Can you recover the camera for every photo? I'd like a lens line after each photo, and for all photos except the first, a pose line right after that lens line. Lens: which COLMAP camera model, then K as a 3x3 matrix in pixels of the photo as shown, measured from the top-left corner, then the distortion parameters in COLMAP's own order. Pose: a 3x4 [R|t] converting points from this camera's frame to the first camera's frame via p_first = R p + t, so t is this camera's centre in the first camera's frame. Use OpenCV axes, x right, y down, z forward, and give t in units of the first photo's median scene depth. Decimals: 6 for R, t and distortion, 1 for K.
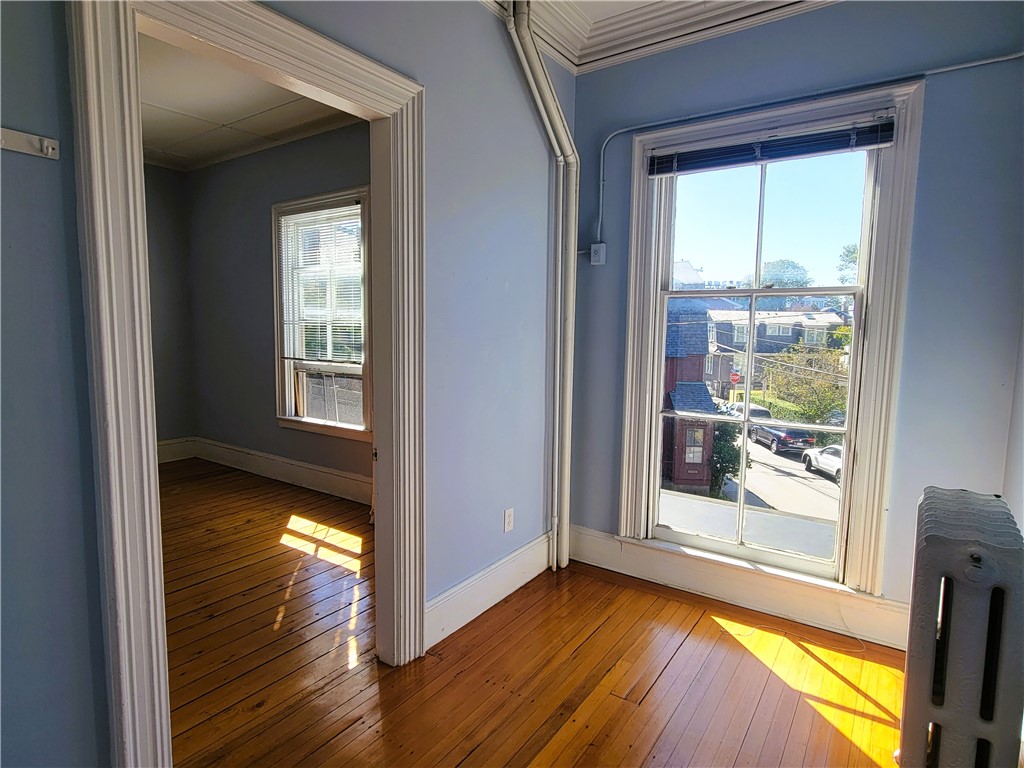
lens RADIAL K [[574.8, 0, 518.3], [0, 574.8, 385.0], [0, 0, 1]] dist [0.001924, -0.001911]
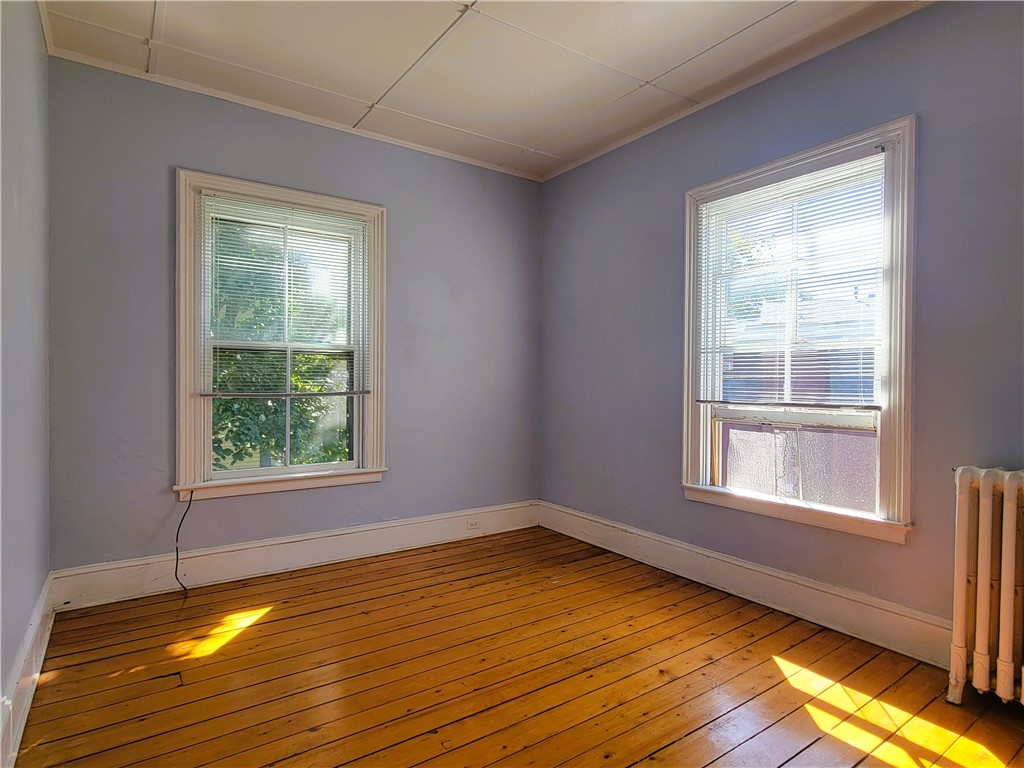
lens RADIAL K [[574.8, 0, 518.3], [0, 574.8, 385.0], [0, 0, 1]] dist [0.001924, -0.001911]
pose [[0.940221, -0.002821, -0.340553, -0.438862], [-0.027497, 0.996072, -0.084167, -0.001882], [0.339453, 0.088499, 0.936451, 0.309578]]
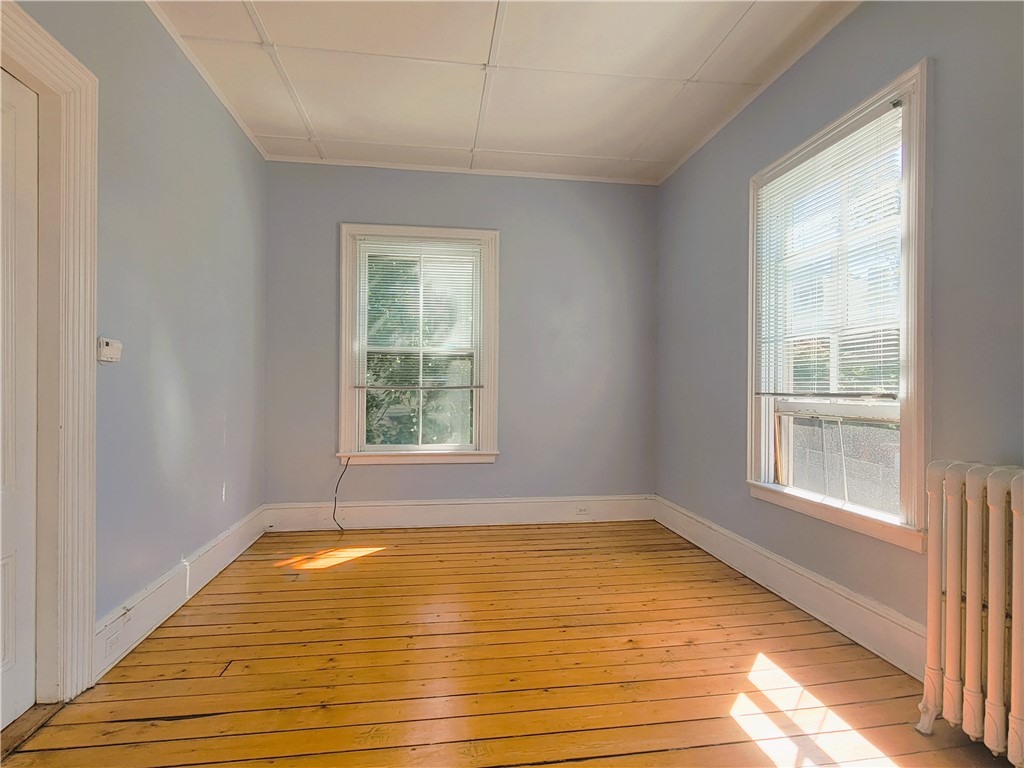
lens RADIAL K [[574.8, 0, 518.3], [0, 574.8, 385.0], [0, 0, 1]] dist [0.001924, -0.001911]
pose [[0.686121, -0.010730, -0.727408, -0.131394], [-0.067376, 0.994656, -0.078225, 0.016458], [0.724360, 0.102681, 0.681732, 0.392167]]
